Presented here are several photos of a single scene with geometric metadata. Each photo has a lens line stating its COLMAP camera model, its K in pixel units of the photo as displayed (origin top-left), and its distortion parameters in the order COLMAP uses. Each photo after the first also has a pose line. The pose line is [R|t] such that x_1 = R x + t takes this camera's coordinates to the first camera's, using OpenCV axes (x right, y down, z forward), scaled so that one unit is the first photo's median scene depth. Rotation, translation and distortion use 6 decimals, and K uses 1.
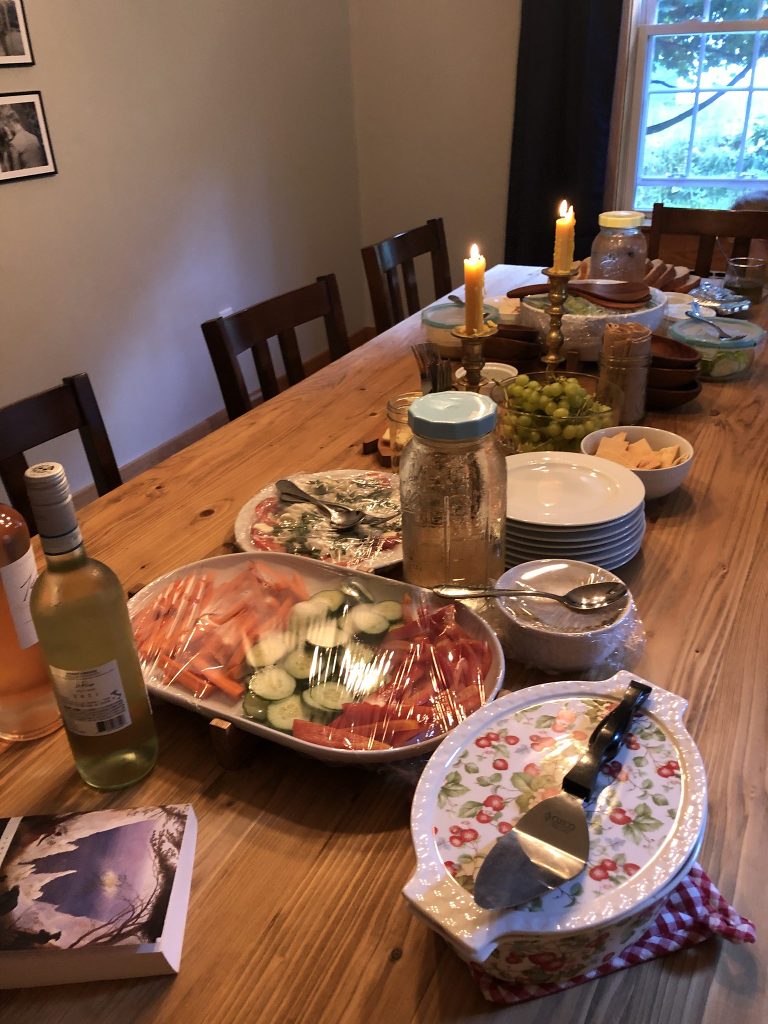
lens RADIAL K [[845.0, 0, 384.0], [0, 845.0, 512.0], [0, 0, 1]] dist [0.001320, 0.001273]
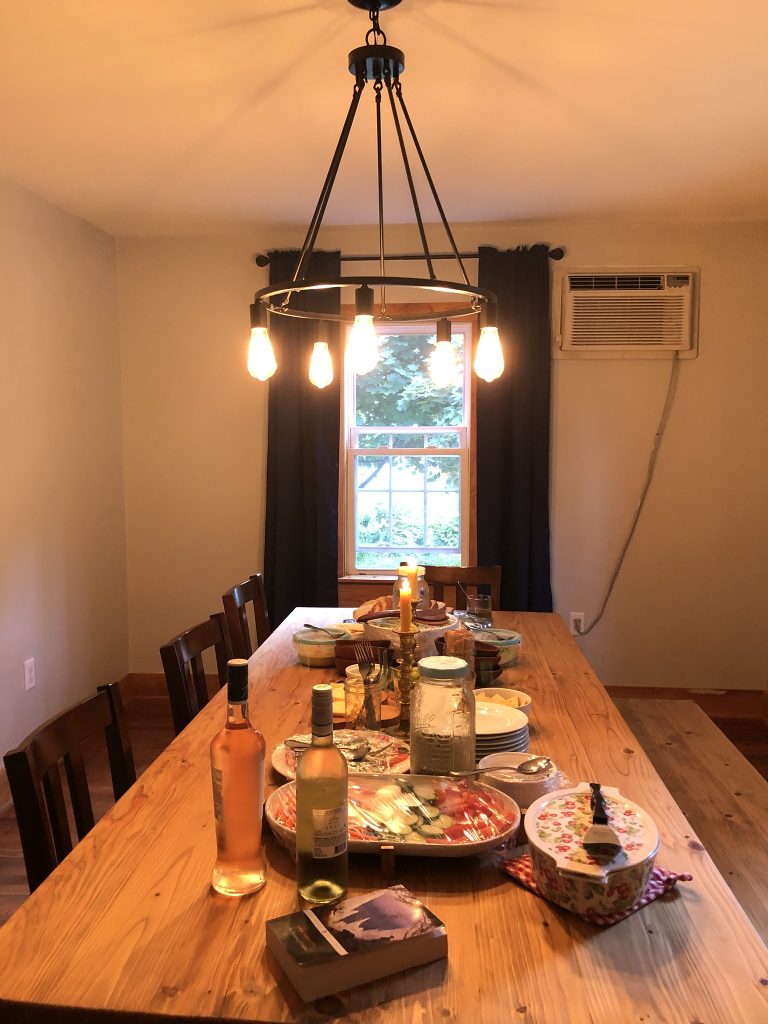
lens RADIAL K [[845.0, 0, 384.0], [0, 845.0, 512.0], [0, 0, 1]] dist [0.001320, 0.001273]
pose [[0.914590, 0.011481, 0.404218, -0.857403], [0.154729, 0.913593, -0.376040, 0.265980], [-0.373608, 0.406467, 0.833787, -0.636472]]
